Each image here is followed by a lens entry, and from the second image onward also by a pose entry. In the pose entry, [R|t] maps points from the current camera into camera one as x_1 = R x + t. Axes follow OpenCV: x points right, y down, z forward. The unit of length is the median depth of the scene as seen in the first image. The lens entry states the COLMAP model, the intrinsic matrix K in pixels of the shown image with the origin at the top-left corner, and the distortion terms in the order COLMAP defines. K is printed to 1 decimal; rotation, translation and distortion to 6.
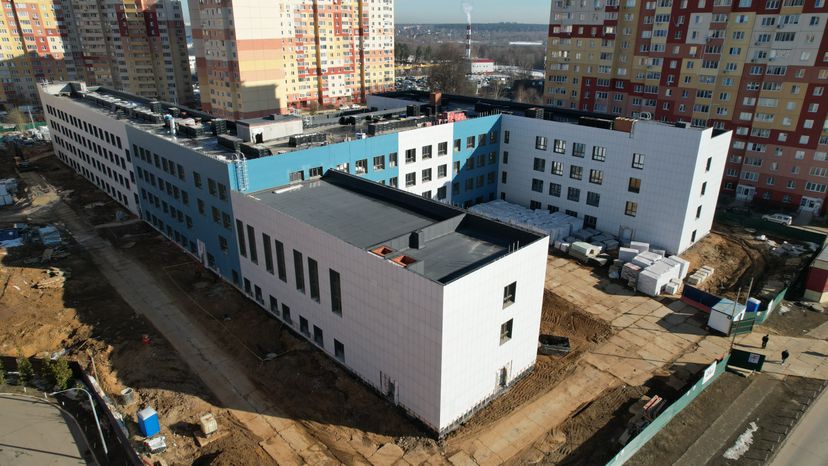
lens RADIAL K [[552.9, 0, 402.8], [0, 552.9, 265.5], [0, 0, 1]] dist [-0.070686, 0.071116]
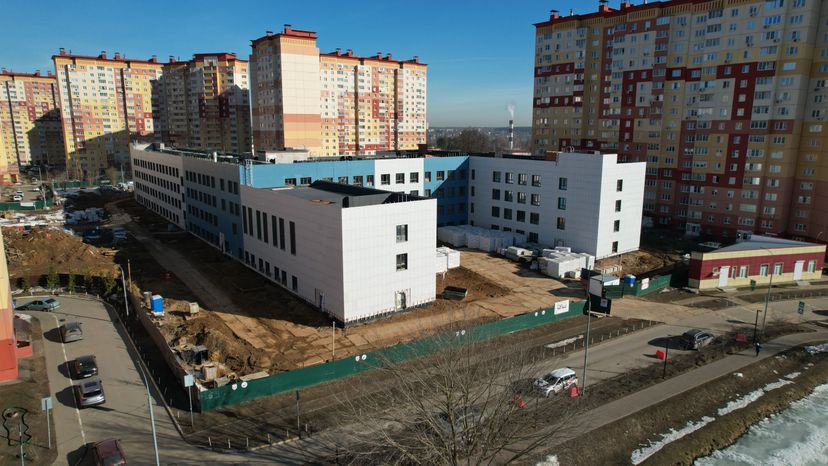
lens RADIAL K [[567.5, 0, 390.4], [0, 567.5, 266.4], [0, 0, 1]] dist [-0.068559, 0.067171]
pose [[0.989215, 0.038668, -0.141272, 0.198224], [-0.063823, 0.981935, -0.178132, 0.213080], [0.131832, 0.185227, 0.973813, -0.228023]]
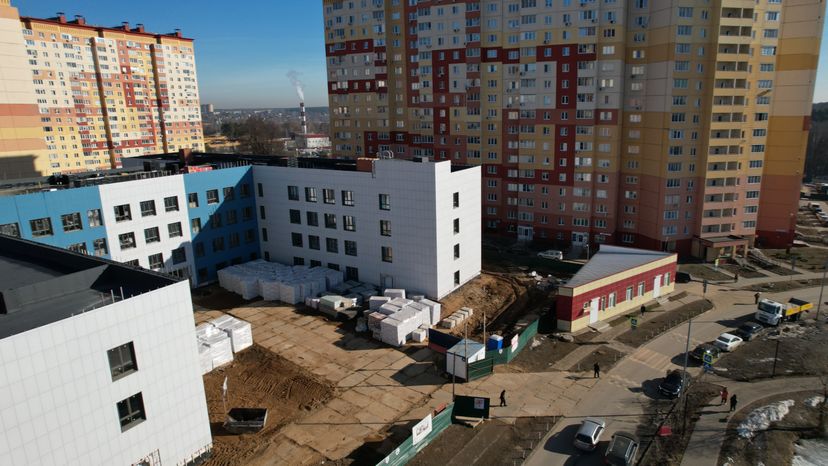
lens RADIAL K [[555.3, 0, 420.9], [0, 555.3, 256.5], [0, 0, 1]] dist [-0.064038, 0.074943]
pose [[0.965445, -0.076803, 0.249034, 0.215455], [0.115249, 0.982893, -0.143666, 0.035149], [-0.233740, 0.167403, 0.957780, 0.092176]]
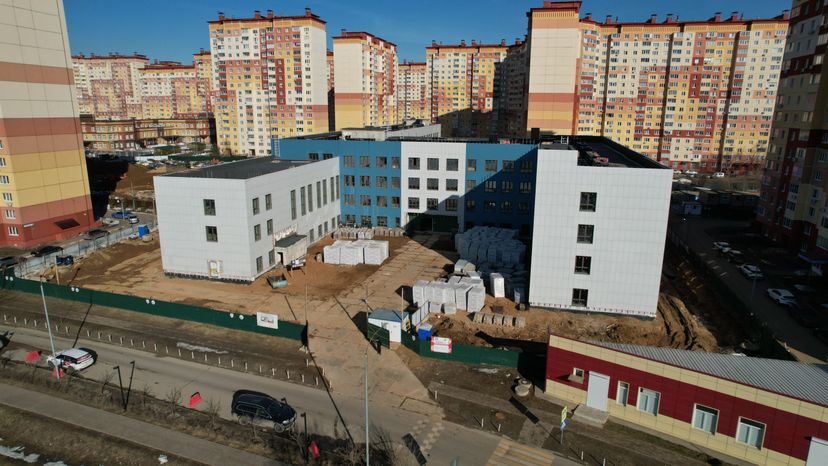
lens RADIAL K [[530.4, 0, 357.7], [0, 530.4, 251.6], [0, 0, 1]] dist [-0.068093, 0.040416]
pose [[0.468817, 0.238899, -0.850375, 0.887523], [-0.365639, 0.928861, 0.059369, -0.038091], [0.804064, 0.283097, 0.522817, 0.312621]]
